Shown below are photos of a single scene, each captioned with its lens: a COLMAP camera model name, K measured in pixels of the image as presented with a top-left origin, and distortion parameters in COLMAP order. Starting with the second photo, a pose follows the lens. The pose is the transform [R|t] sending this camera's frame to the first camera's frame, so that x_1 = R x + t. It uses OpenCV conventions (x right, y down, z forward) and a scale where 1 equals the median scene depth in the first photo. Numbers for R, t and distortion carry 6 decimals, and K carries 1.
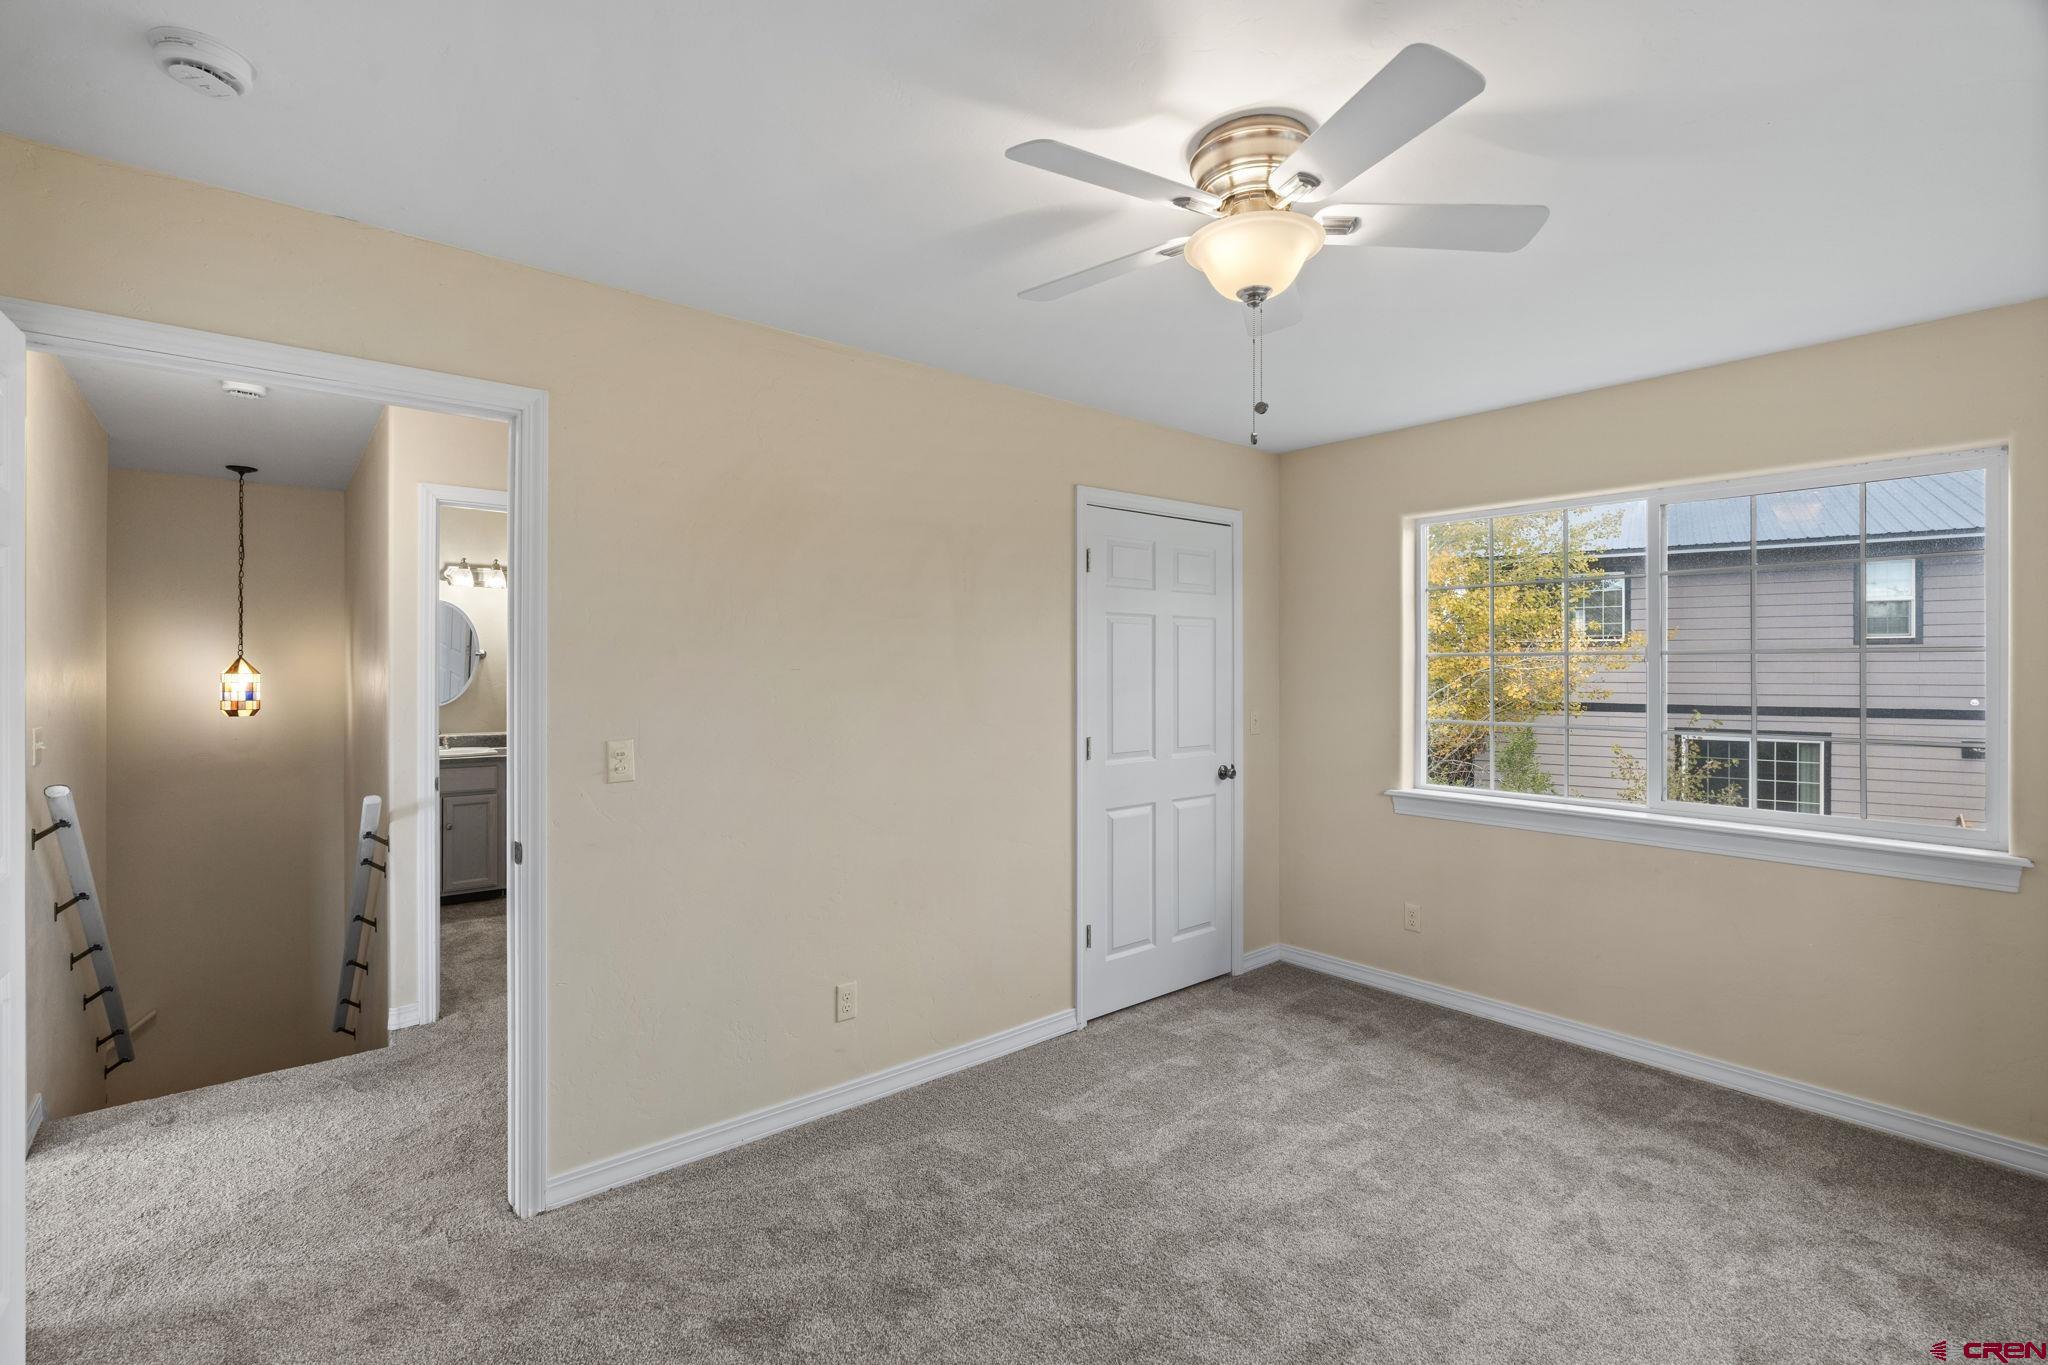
lens RADIAL K [[929.3, 0, 1024.0], [0, 929.3, 682.5], [0, 0, 1]] dist [-0.004090, 0.000851]
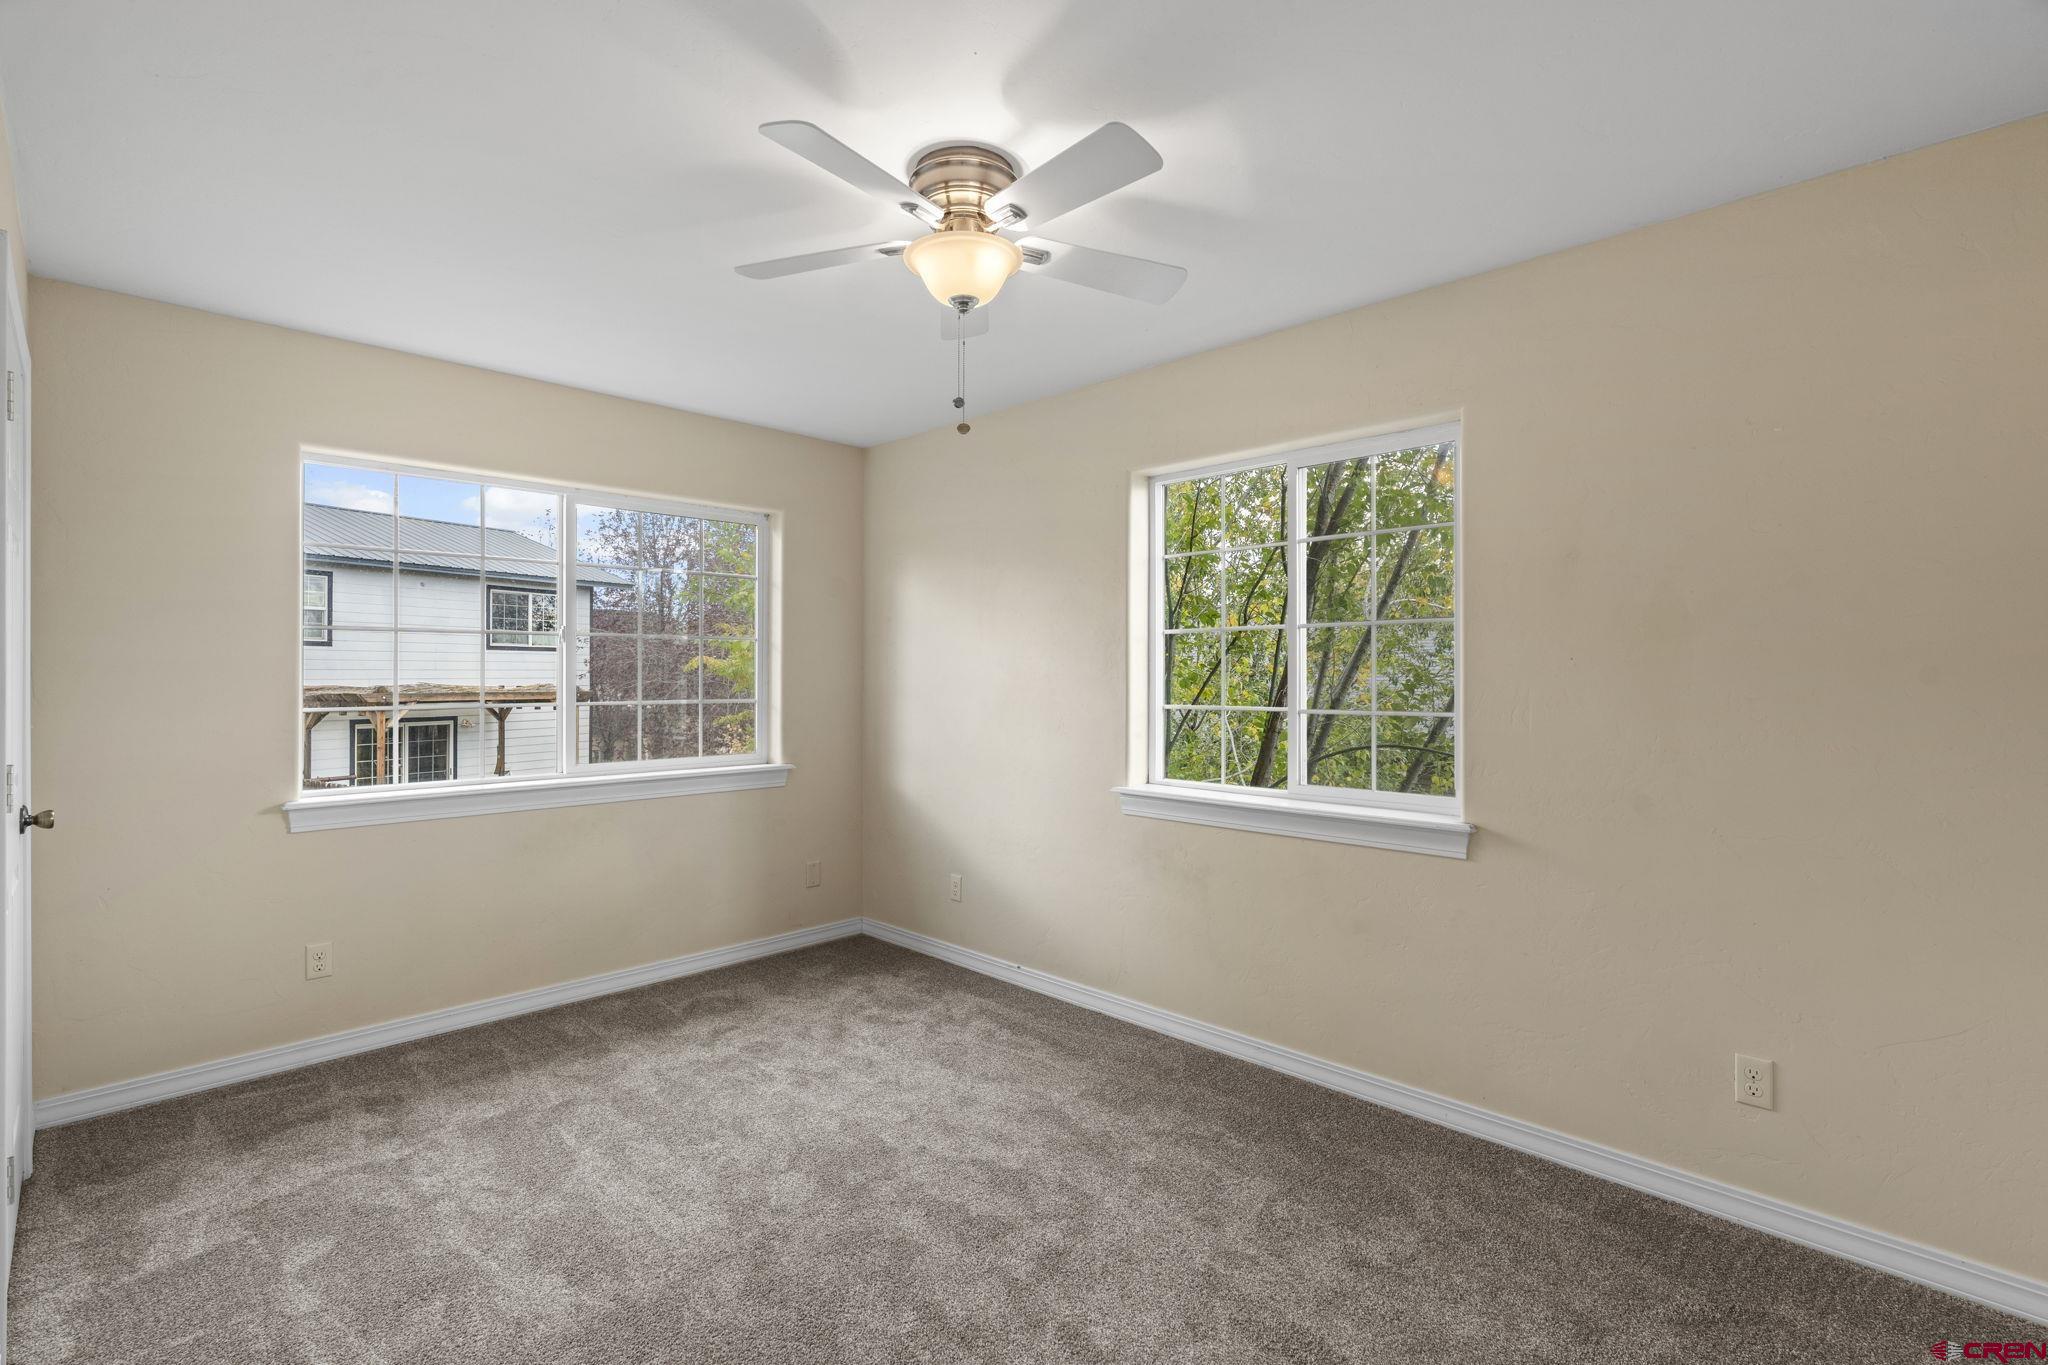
lens RADIAL K [[929.3, 0, 1024.0], [0, 929.3, 682.5], [0, 0, 1]] dist [-0.004090, 0.000851]
pose [[-0.076035, -0.021432, 0.996875, -0.542659], [0.014726, 0.999636, 0.022614, 0.007880], [-0.996996, 0.016399, -0.075692, 0.600372]]
